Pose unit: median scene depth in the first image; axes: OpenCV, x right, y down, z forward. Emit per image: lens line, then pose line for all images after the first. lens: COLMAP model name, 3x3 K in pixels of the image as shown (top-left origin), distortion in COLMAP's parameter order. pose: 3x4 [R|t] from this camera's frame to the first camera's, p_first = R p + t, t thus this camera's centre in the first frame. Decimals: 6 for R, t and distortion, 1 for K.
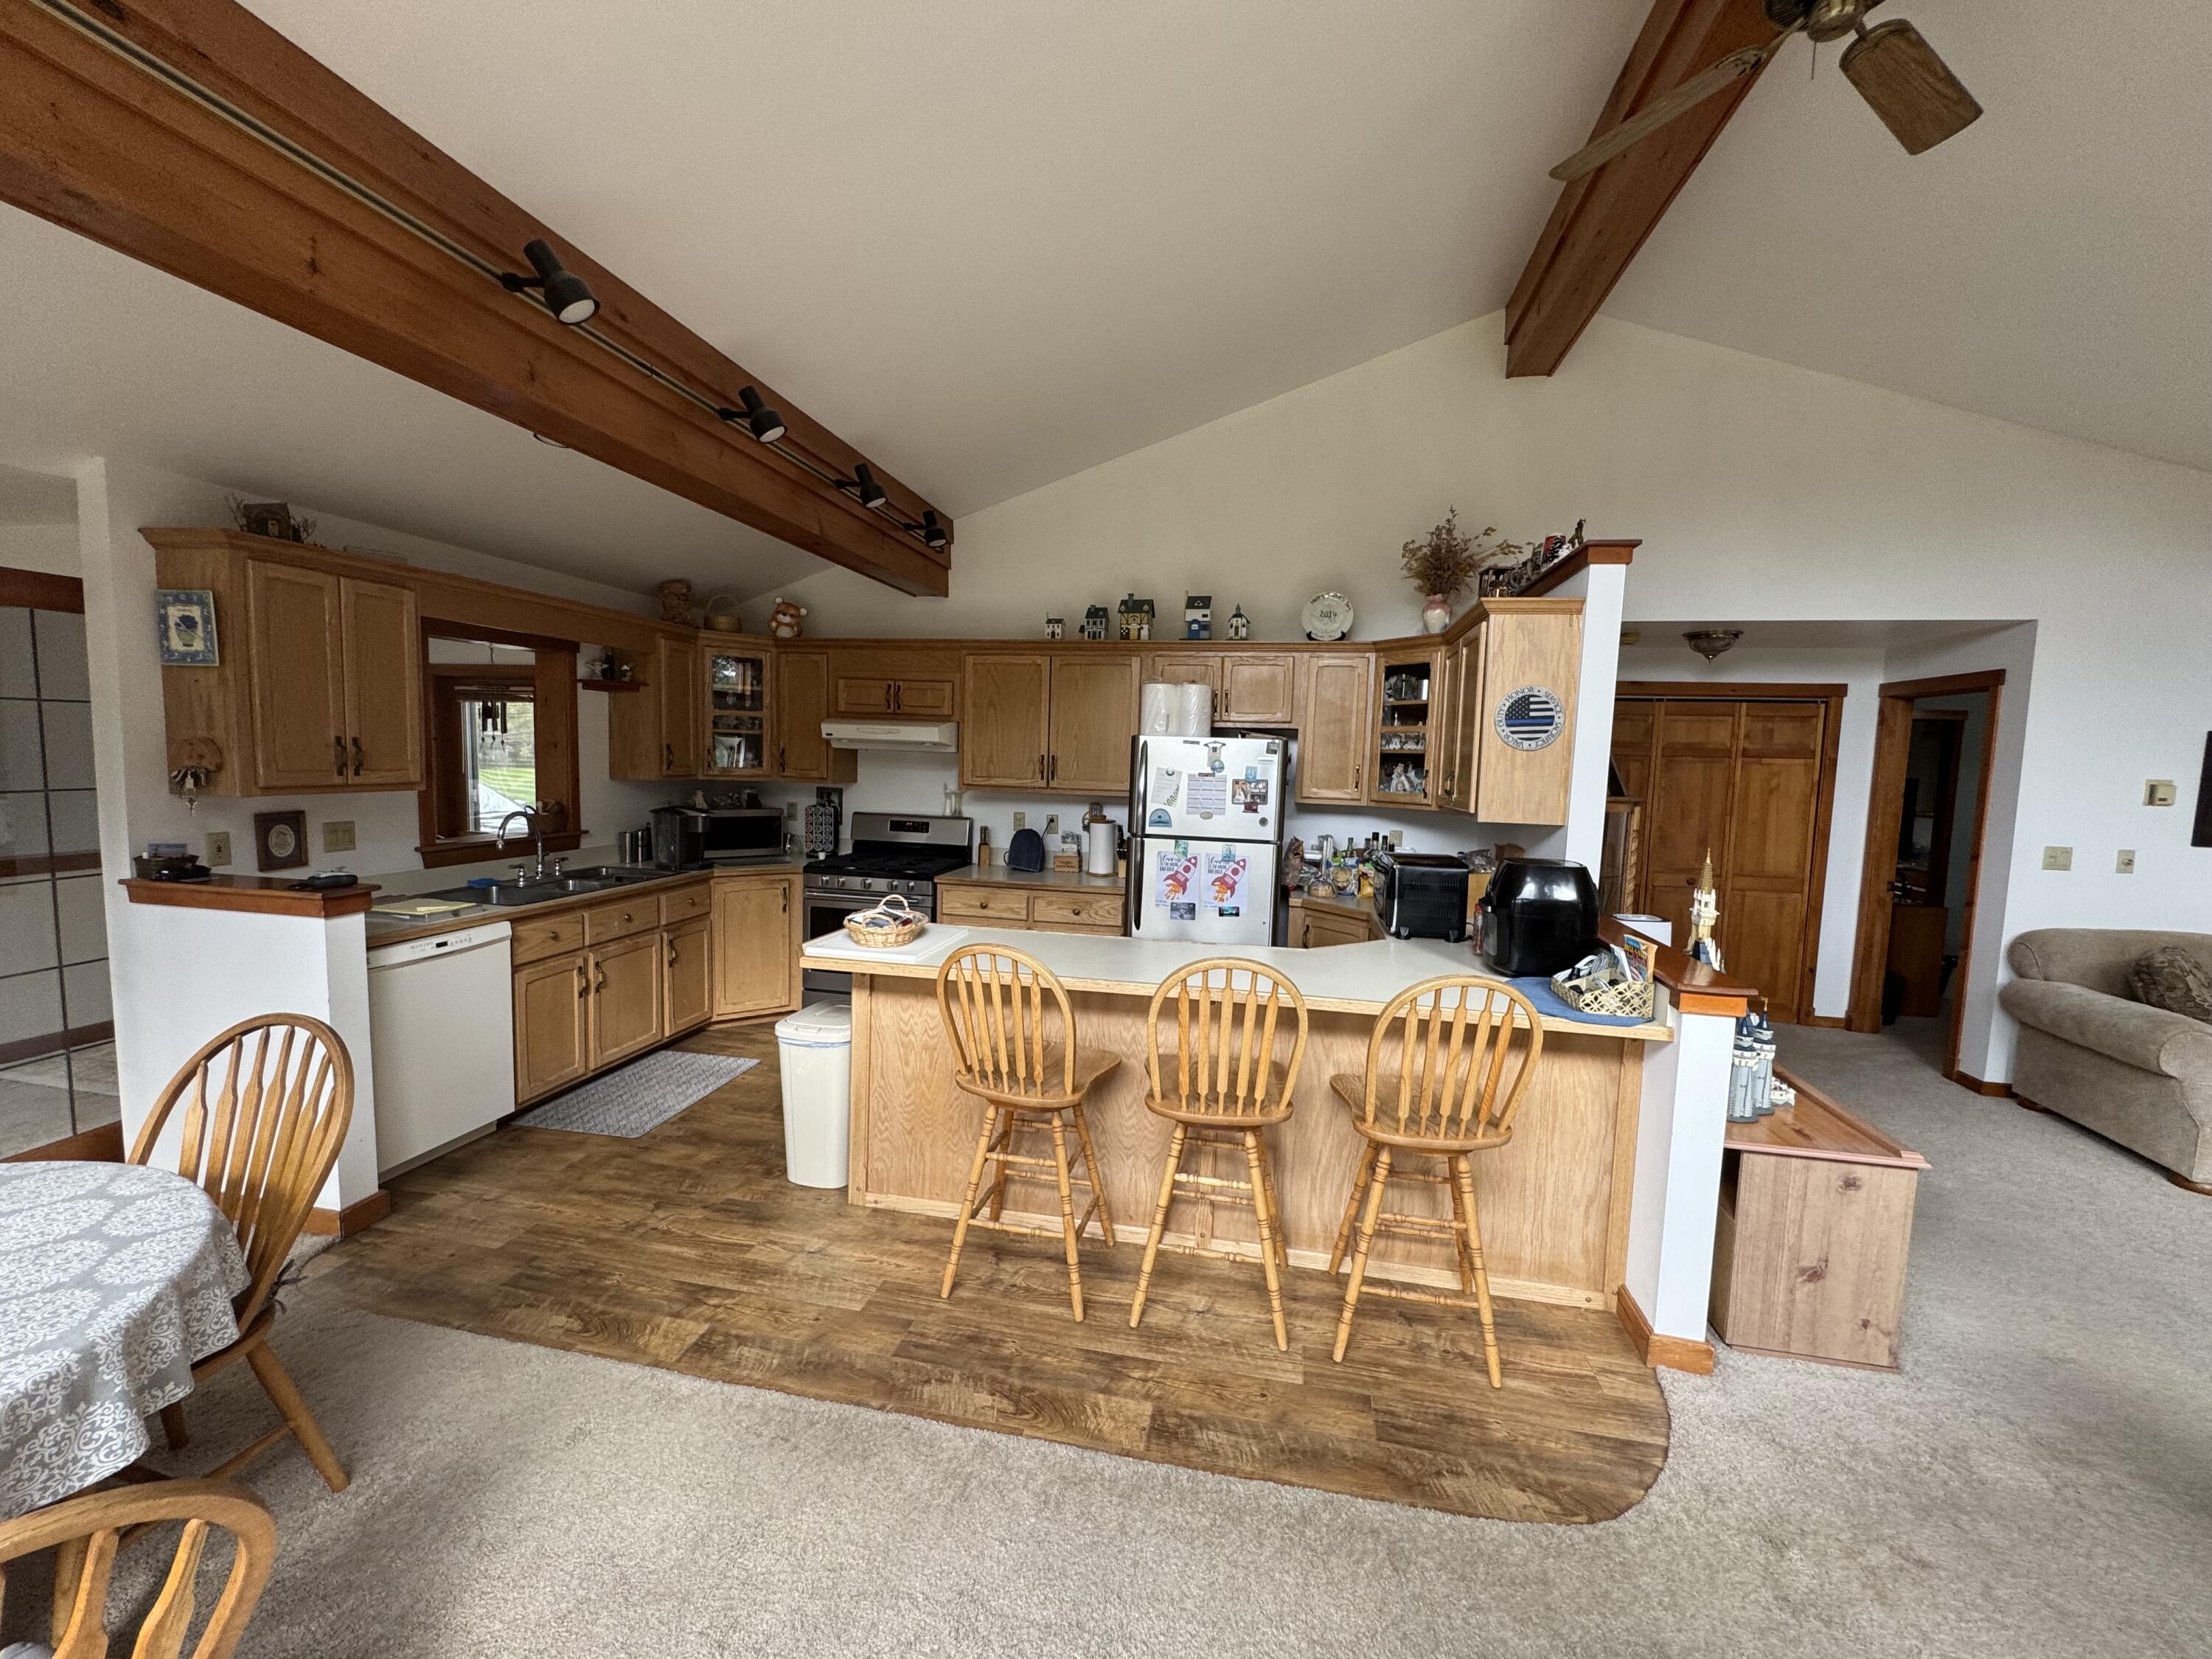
lens RADIAL K [[876.3, 0, 1108.6], [0, 876.3, 824.4], [0, 0, 1]] dist [0.001582, -0.000108]
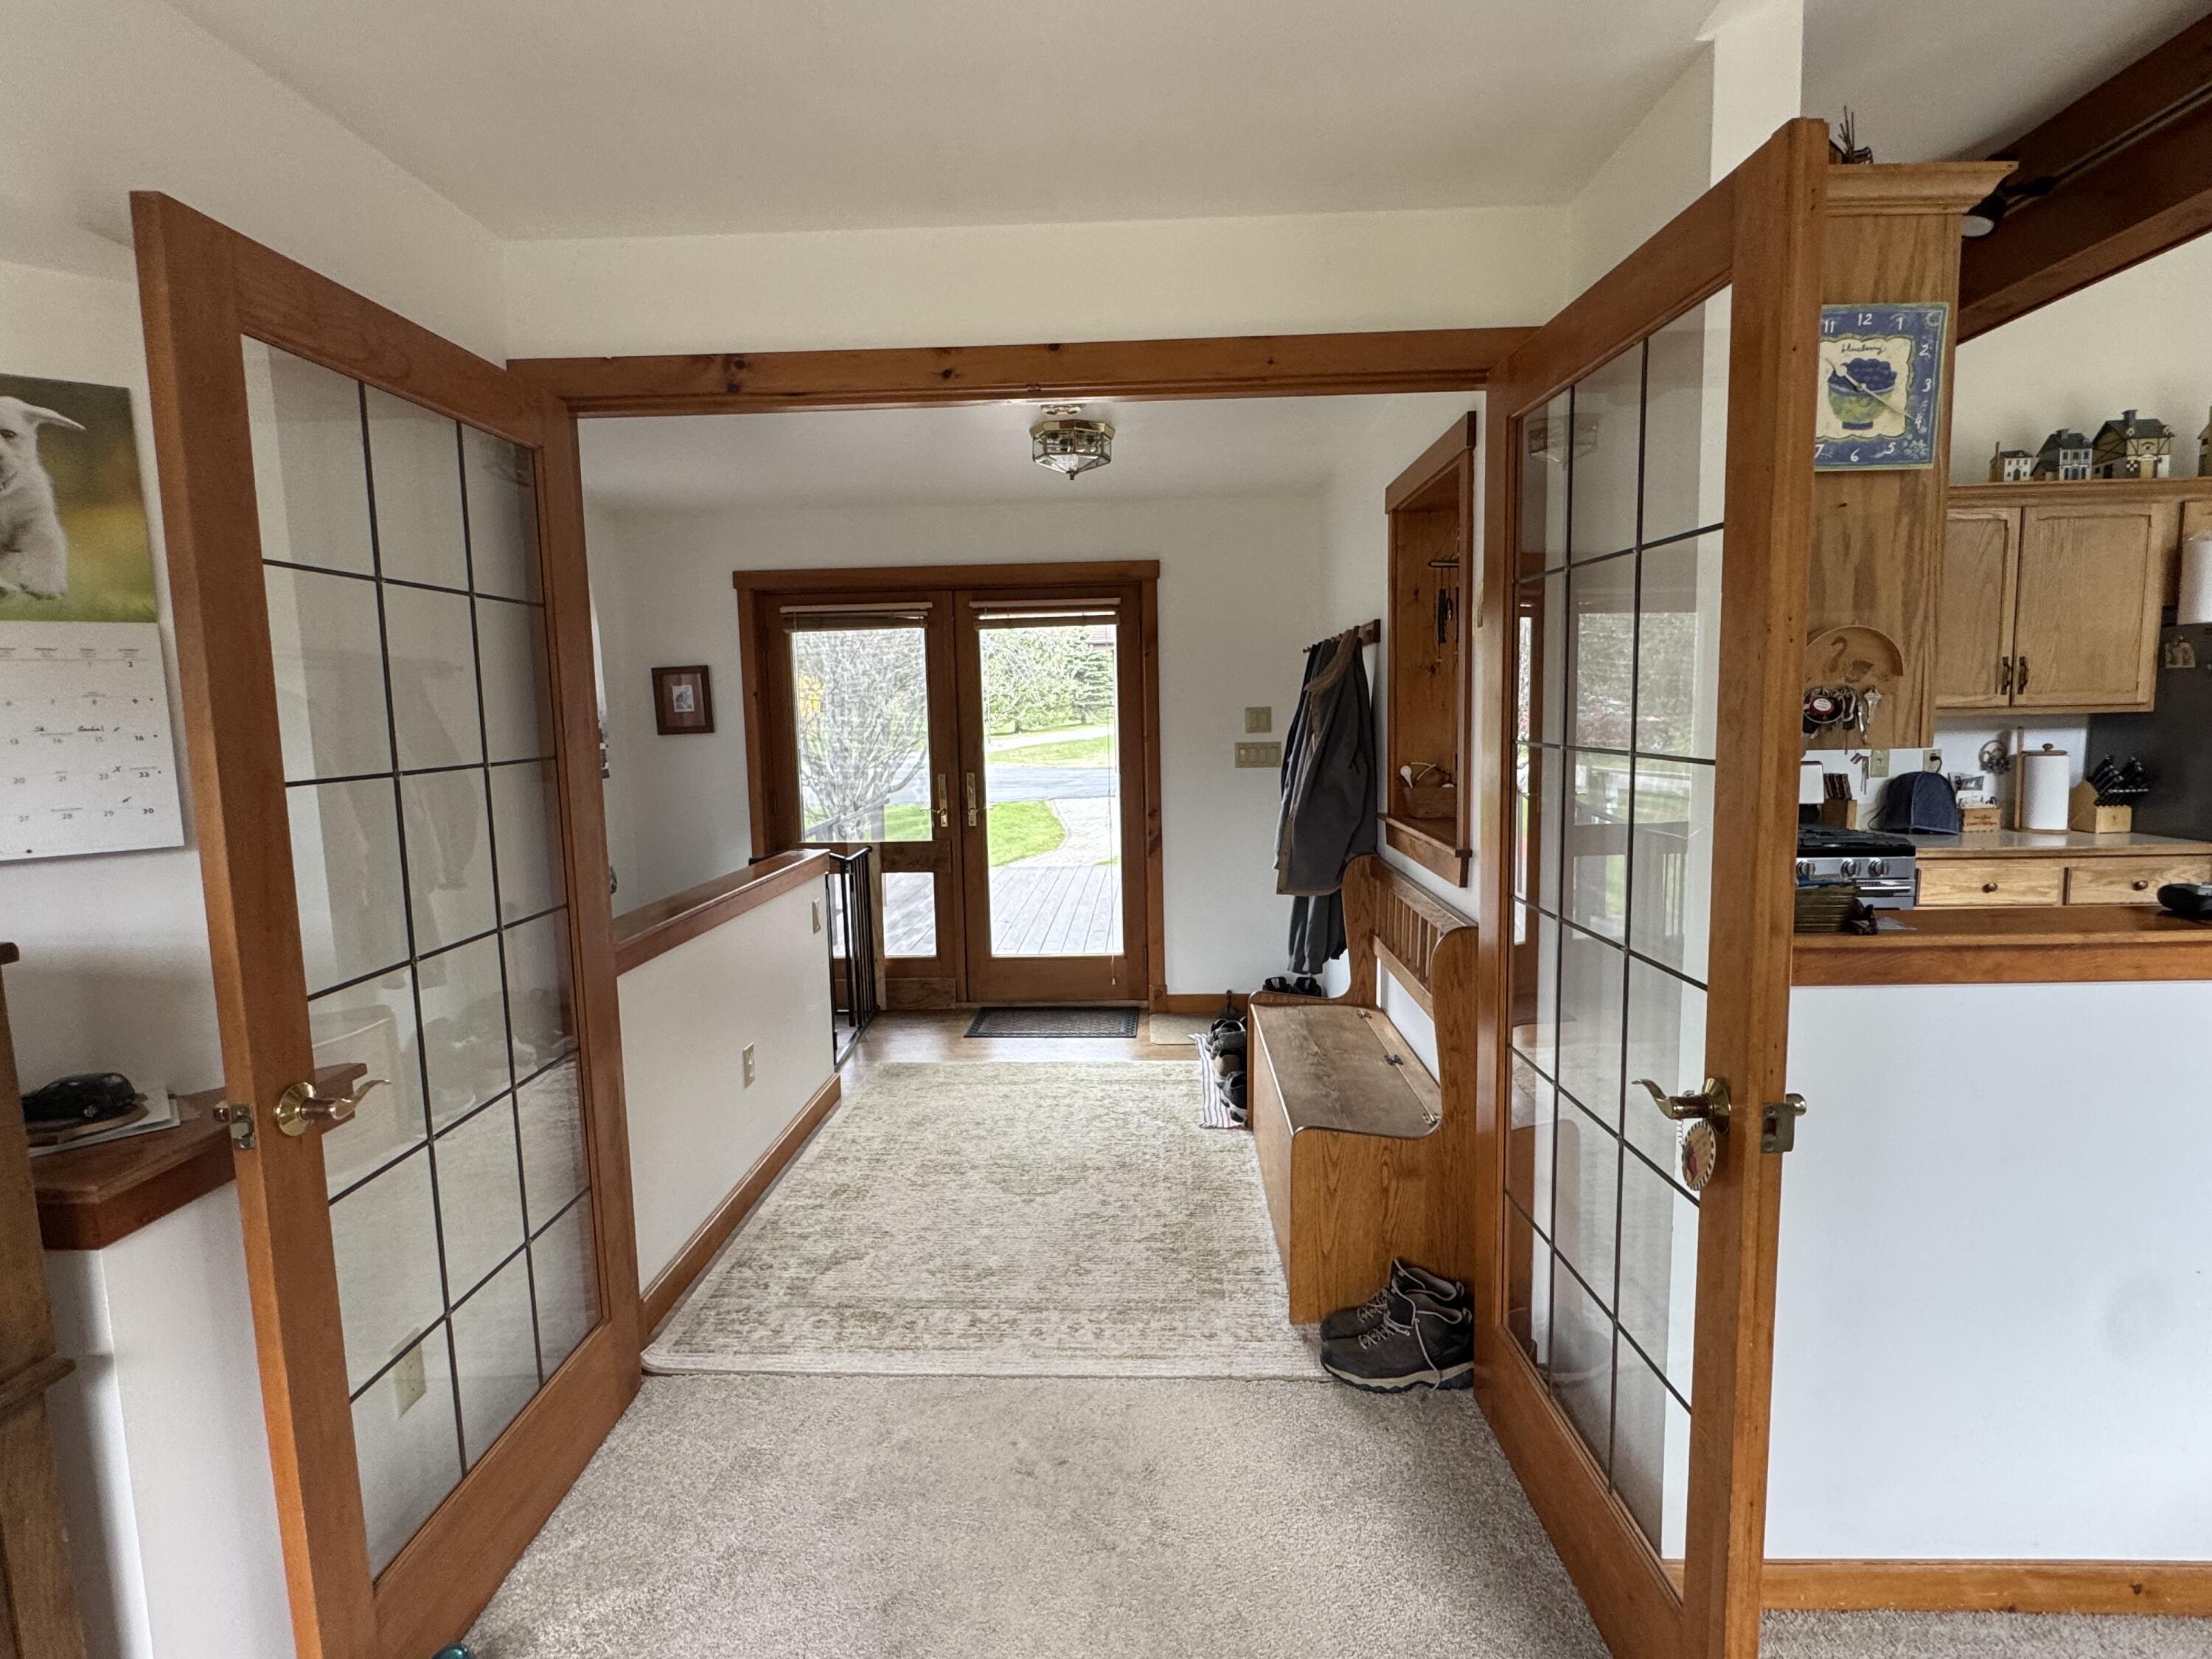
lens RADIAL K [[1107.8, 0, 1109.8], [0, 1107.8, 831.2], [0, 0, 1]] dist [0.000343, 0.000055]
pose [[0.984083, -0.069244, 0.163662, -0.939906], [0.064066, 0.997270, 0.036711, -0.022766], [-0.165757, -0.025642, 0.985833, 0.292779]]
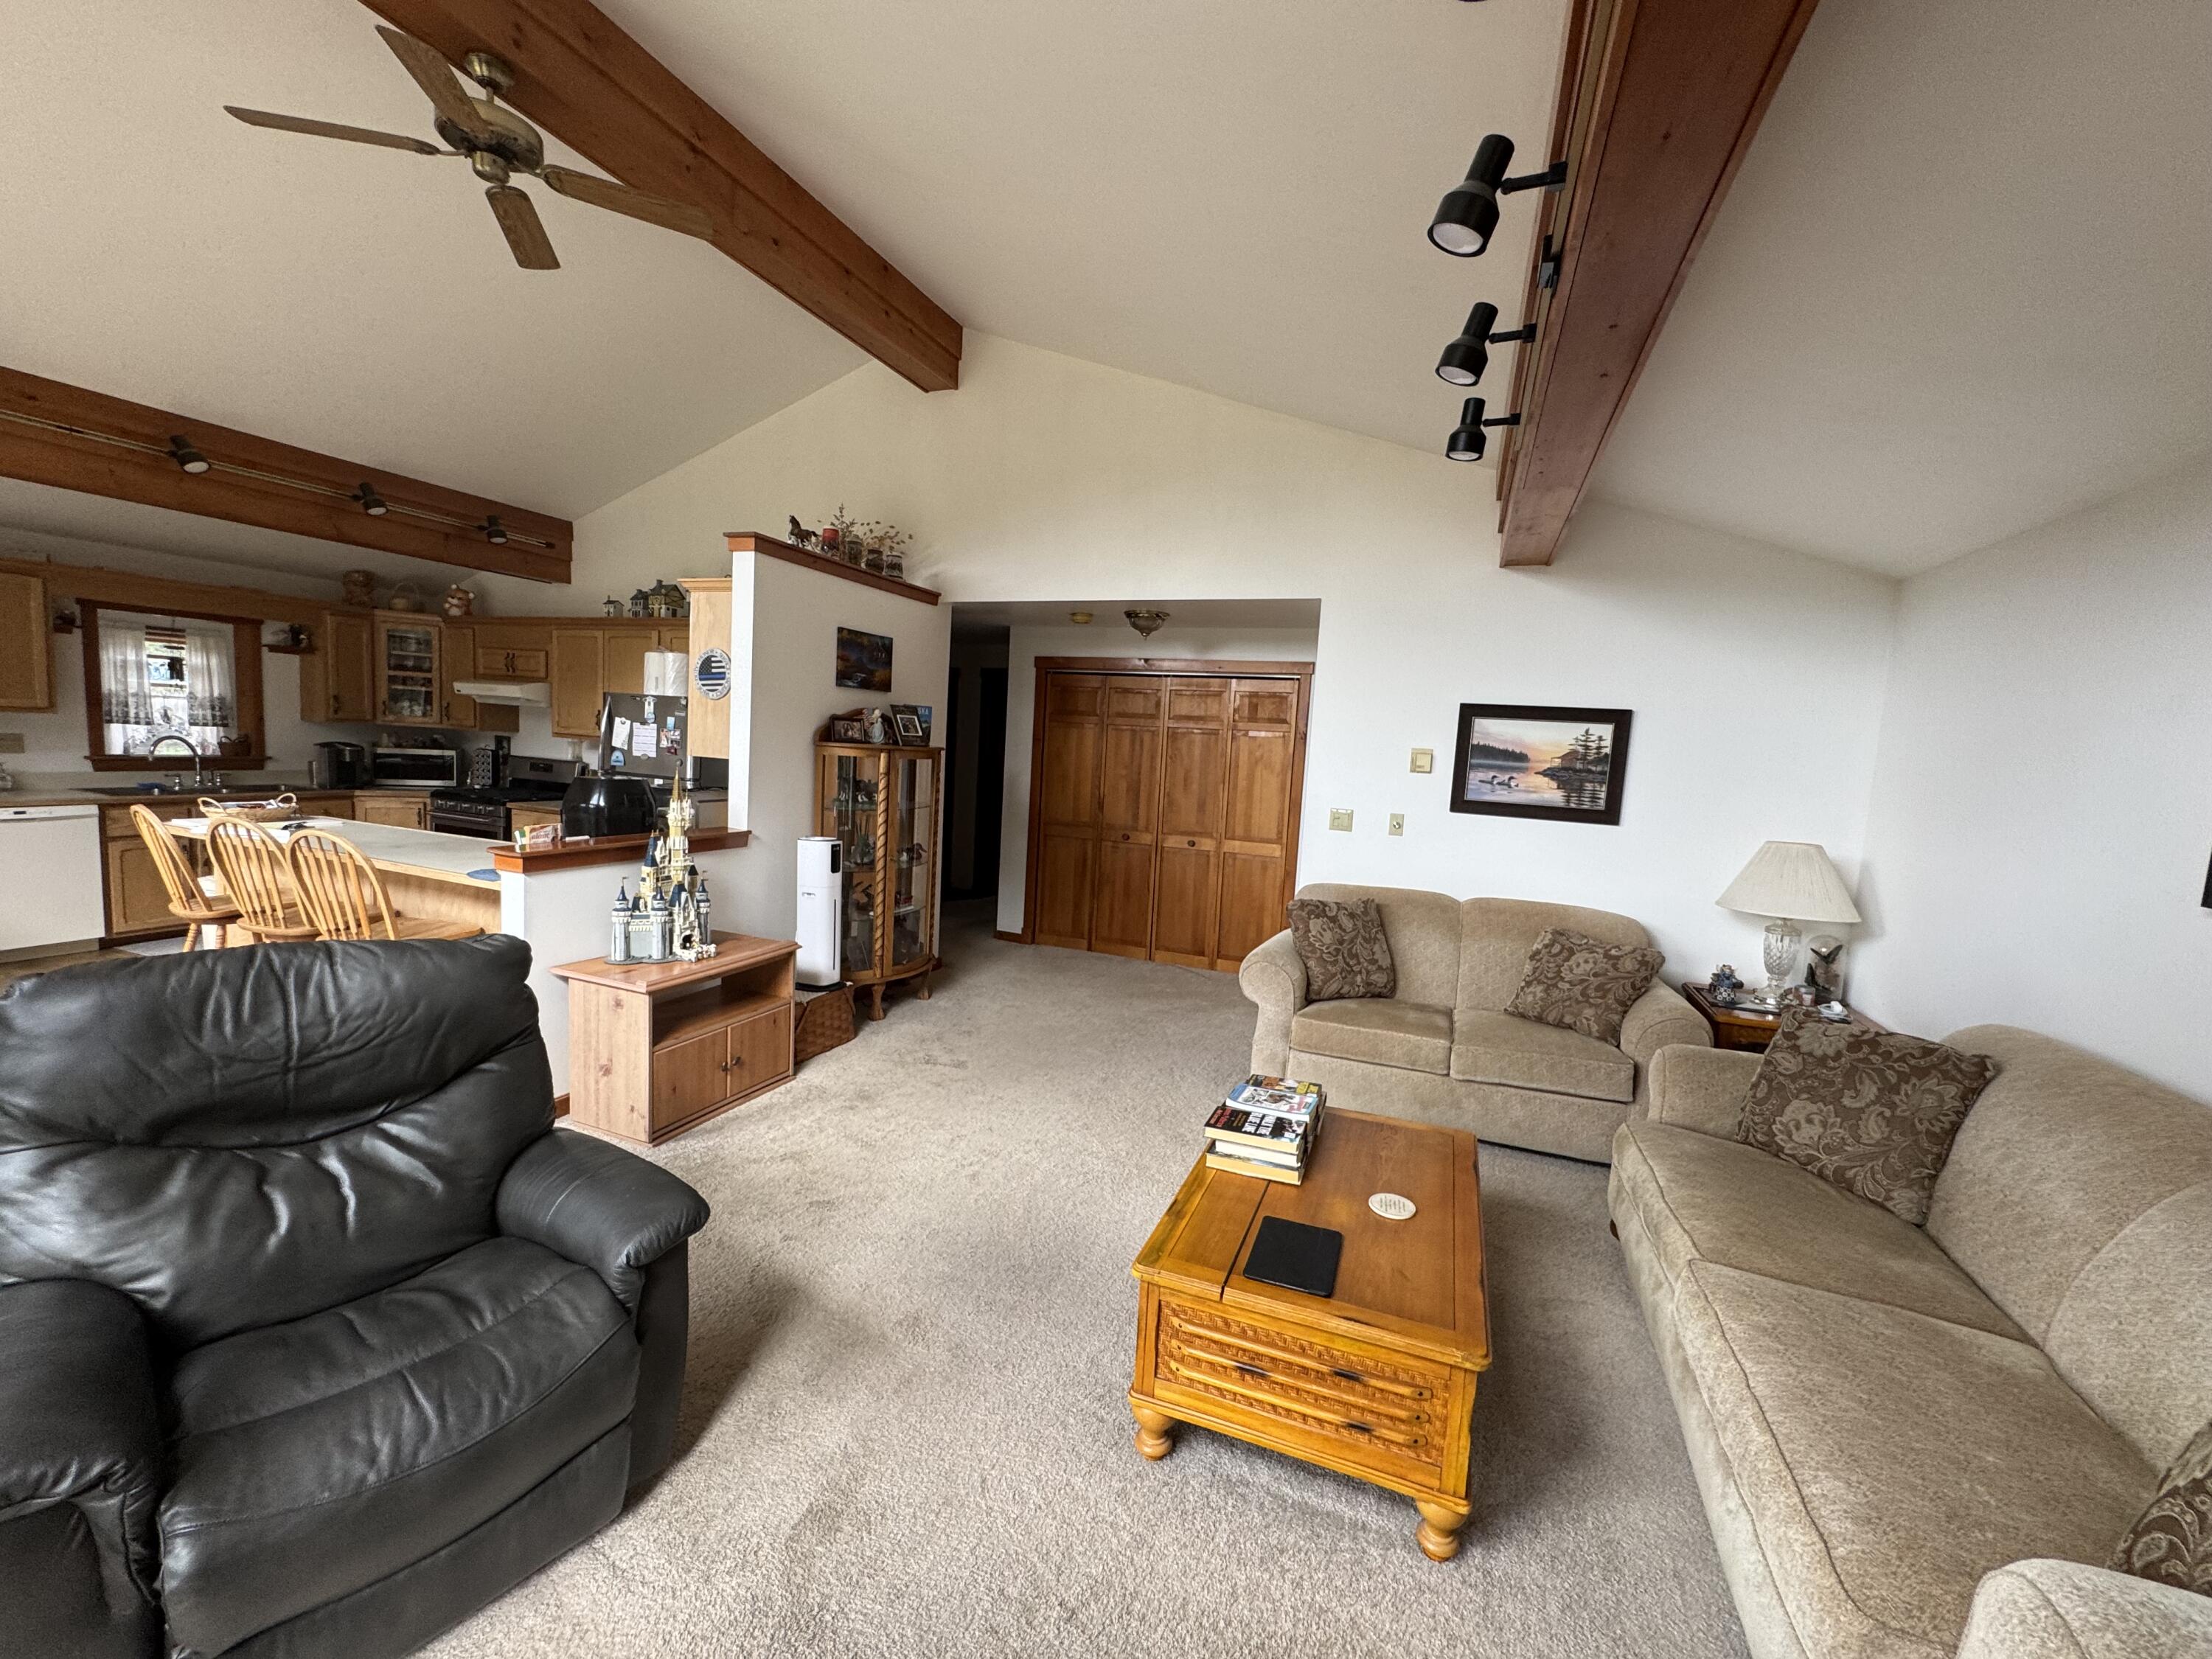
lens RADIAL K [[876.3, 0, 1103.3], [0, 876.3, 828.8], [0, 0, 1]] dist [0.001582, -0.000108]
pose [[0.982773, 0.045039, -0.179245, 0.899797], [-0.042957, 0.998957, 0.015480, 0.041010], [0.179755, -0.007514, 0.983683, -0.102211]]
